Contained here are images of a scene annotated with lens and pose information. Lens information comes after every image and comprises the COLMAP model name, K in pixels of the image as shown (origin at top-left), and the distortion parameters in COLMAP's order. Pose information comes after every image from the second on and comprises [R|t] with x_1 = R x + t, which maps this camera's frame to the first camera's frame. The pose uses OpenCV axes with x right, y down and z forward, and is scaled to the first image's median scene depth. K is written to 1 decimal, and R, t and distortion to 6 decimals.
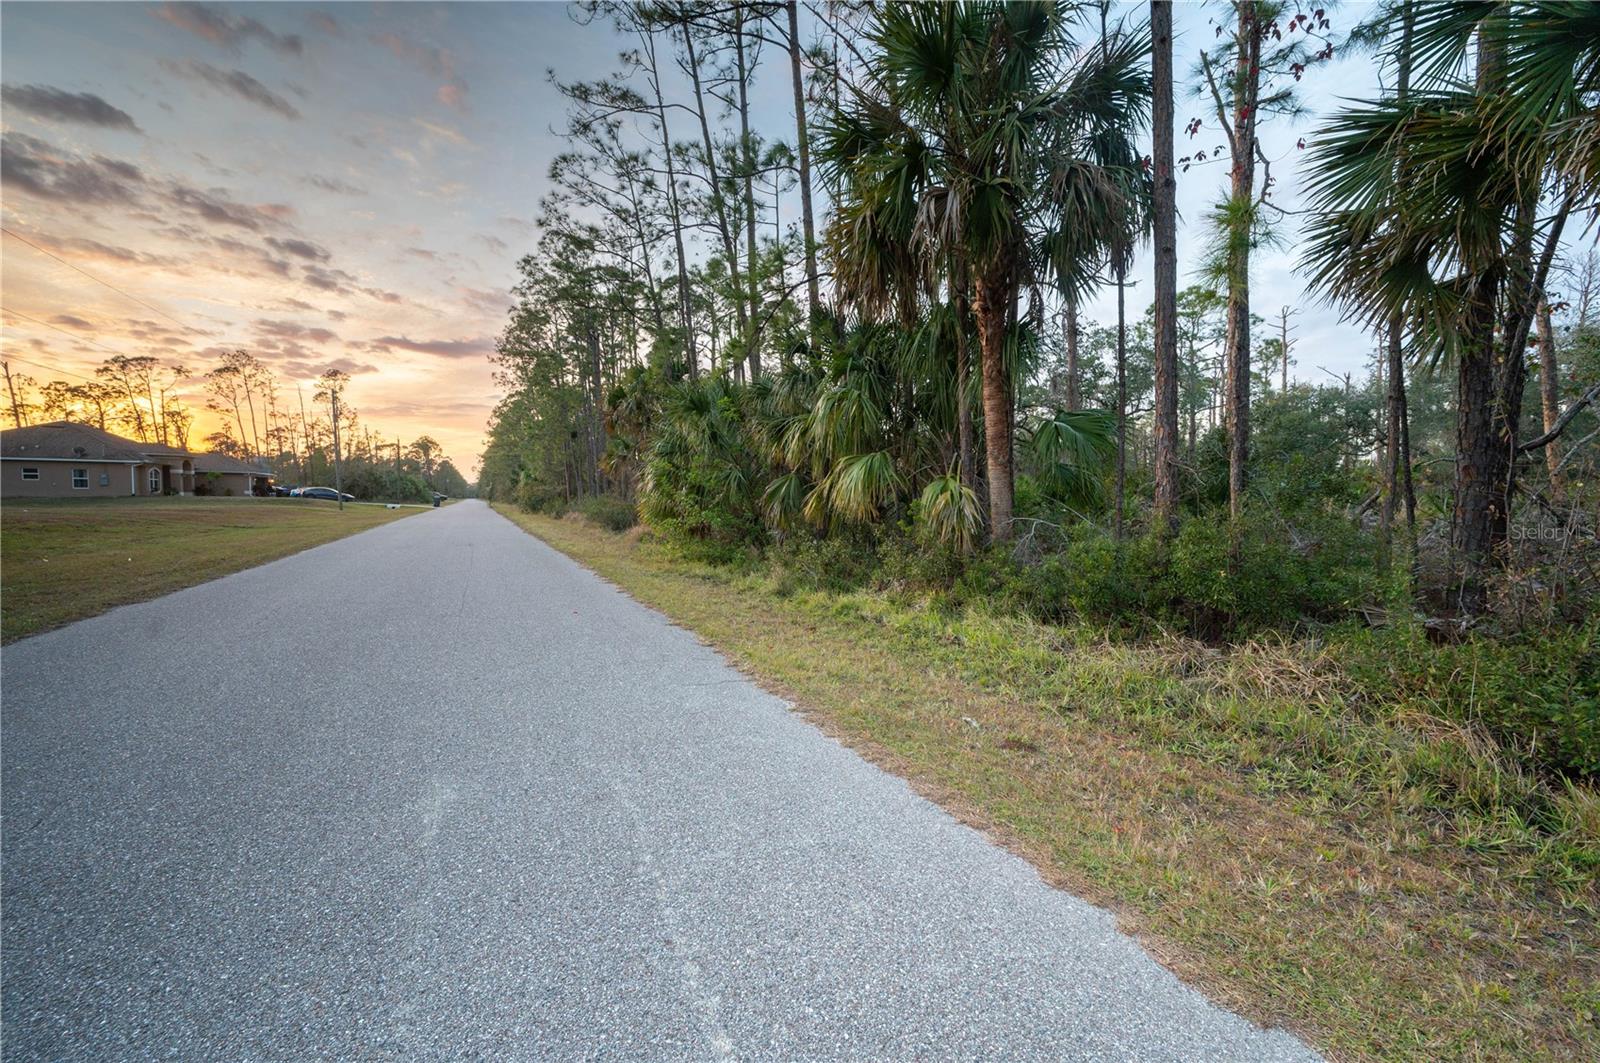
lens RADIAL K [[649.5, 0, 800.0], [0, 649.5, 531.5], [0, 0, 1]] dist [0.003954, 0.000055]
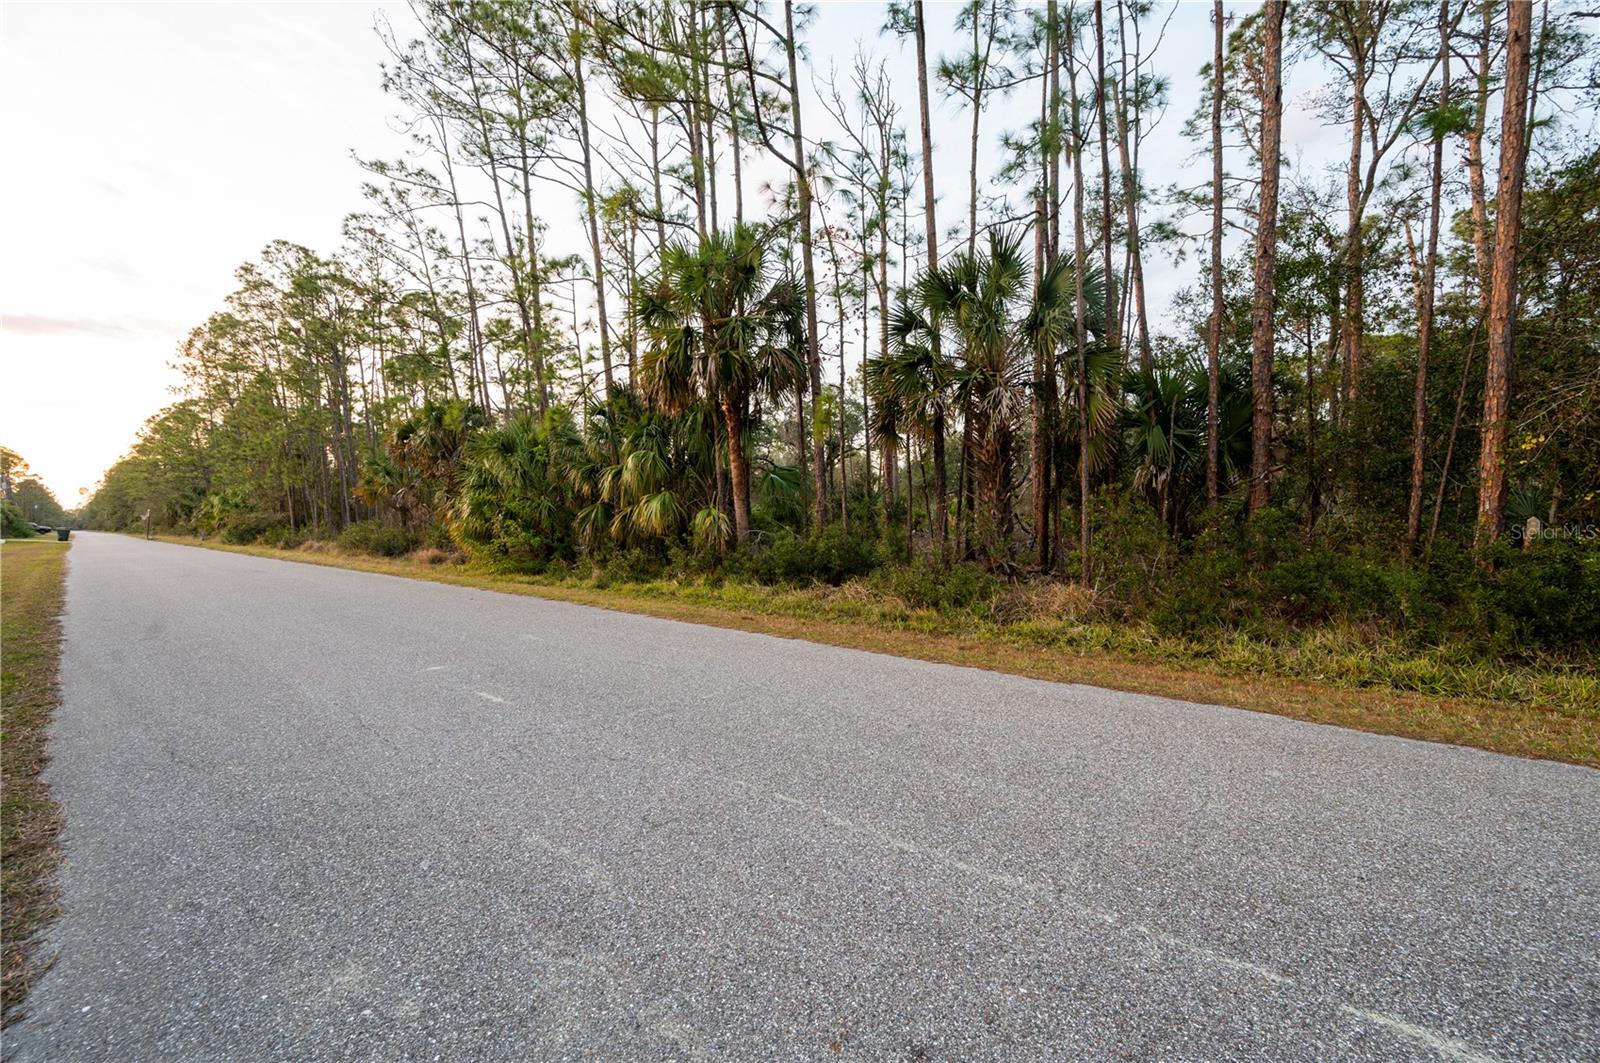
lens RADIAL K [[649.5, 0, 800.0], [0, 649.5, 531.5], [0, 0, 1]] dist [0.003954, 0.000055]
pose [[0.931415, -0.019395, 0.363442, -0.156805], [0.032504, 0.999022, -0.029989, 0.033786], [-0.362505, 0.039746, 0.931134, -0.594535]]
